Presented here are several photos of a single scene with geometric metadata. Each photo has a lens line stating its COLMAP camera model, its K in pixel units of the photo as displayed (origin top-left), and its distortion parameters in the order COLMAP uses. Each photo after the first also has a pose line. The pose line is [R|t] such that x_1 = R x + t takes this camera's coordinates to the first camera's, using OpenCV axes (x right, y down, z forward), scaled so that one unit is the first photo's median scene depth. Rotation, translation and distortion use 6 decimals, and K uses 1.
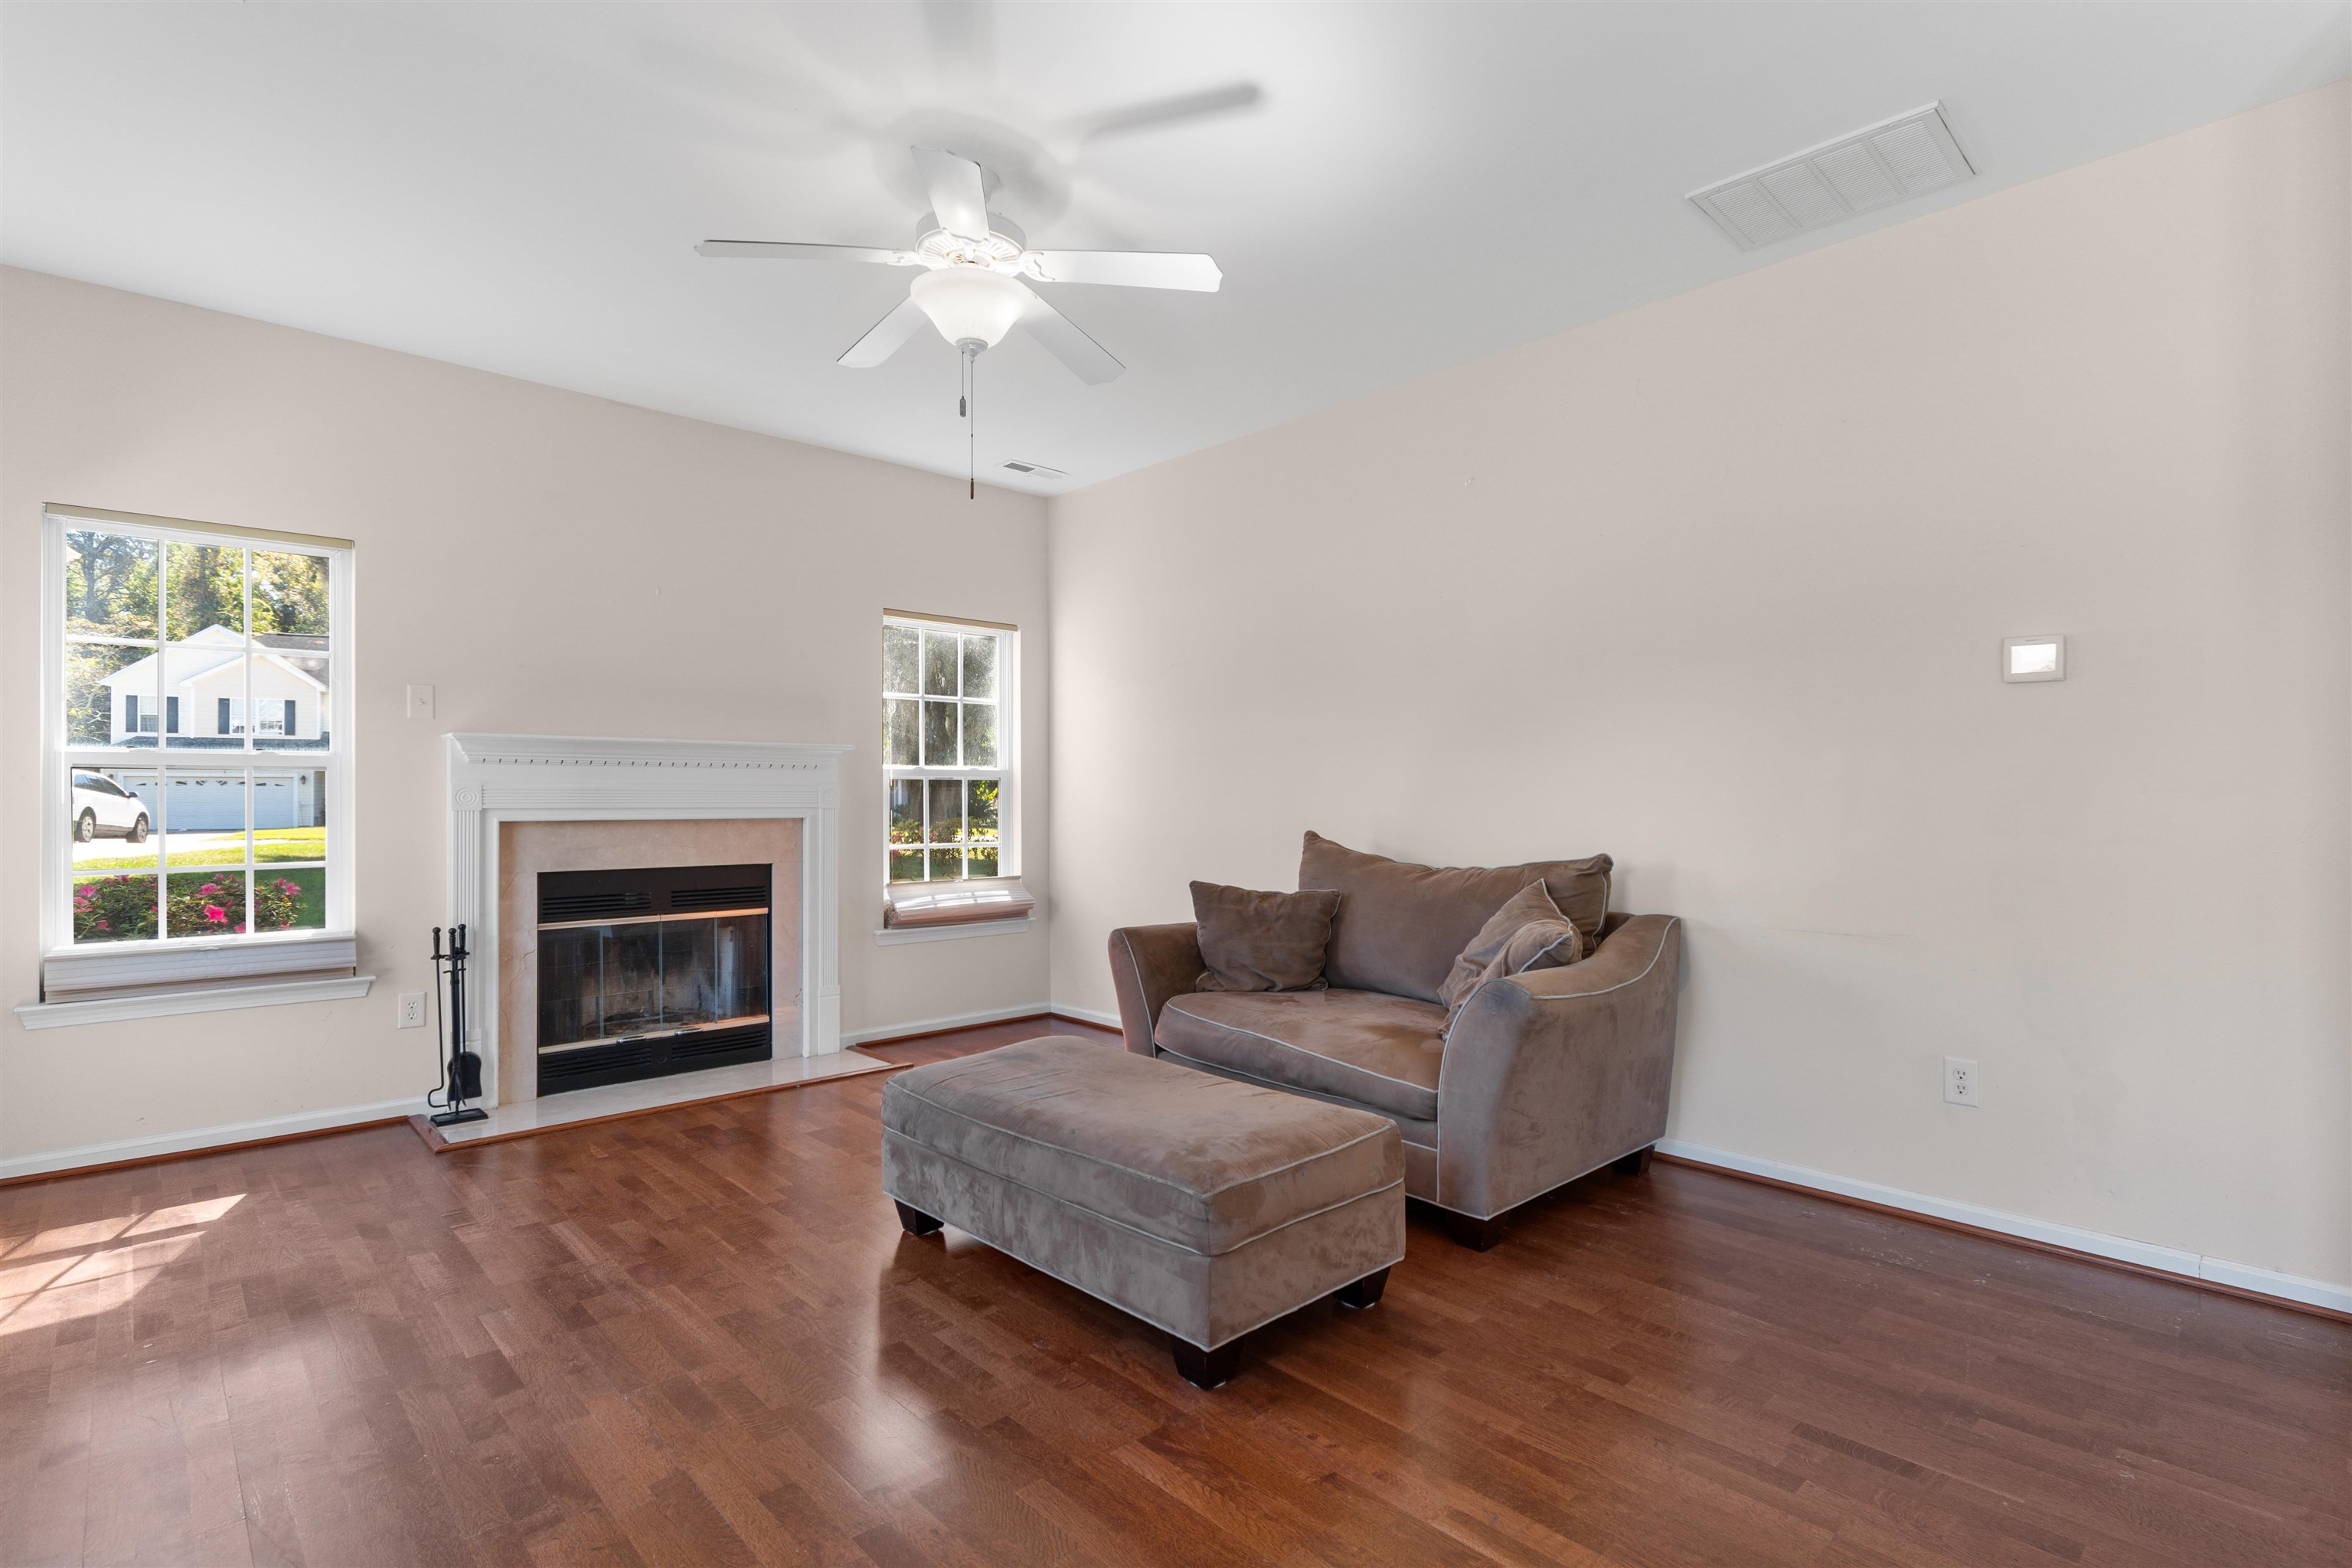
lens RADIAL K [[1132.9, 0, 1175.3], [0, 1132.9, 798.6], [0, 0, 1]] dist [0.027177, 0.000299]
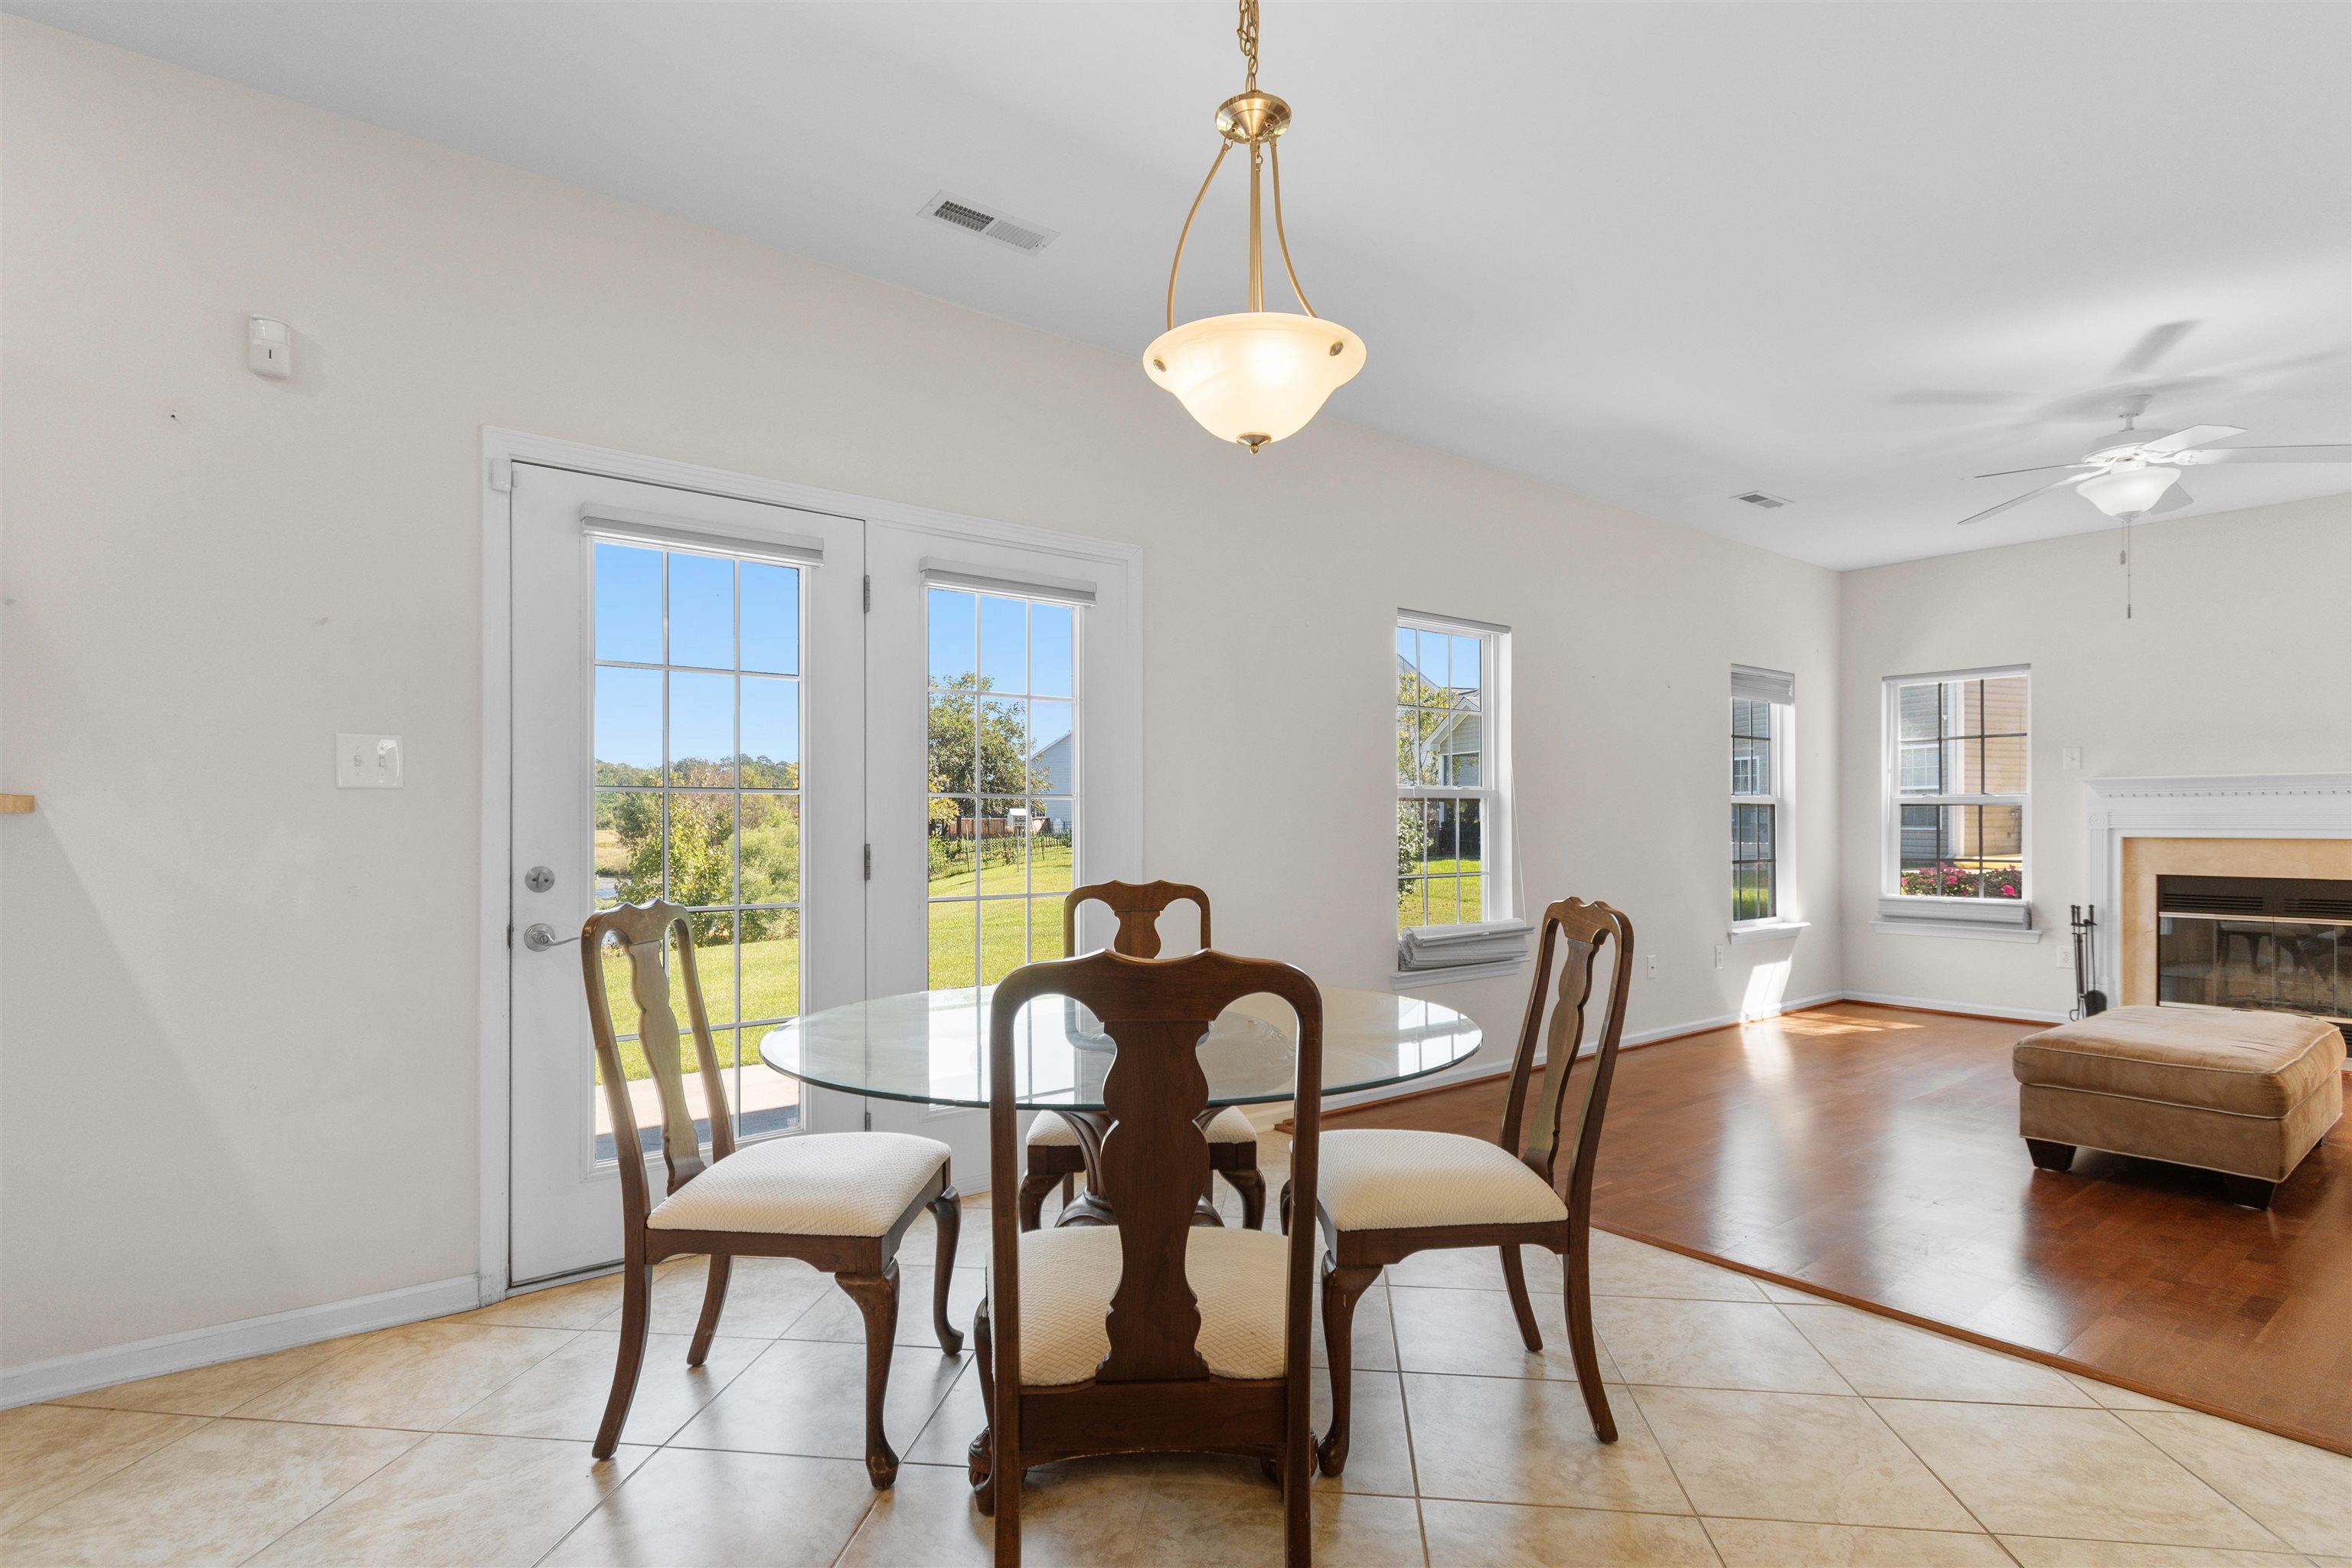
lens RADIAL K [[1132.9, 0, 1175.0], [0, 1132.9, 803.3], [0, 0, 1]] dist [0.027177, 0.000299]
pose [[-0.088784, -0.013098, -0.995965, 0.972722], [0.003566, 0.999903, -0.013468, -0.007312], [0.996045, -0.004748, -0.088729, -0.064129]]
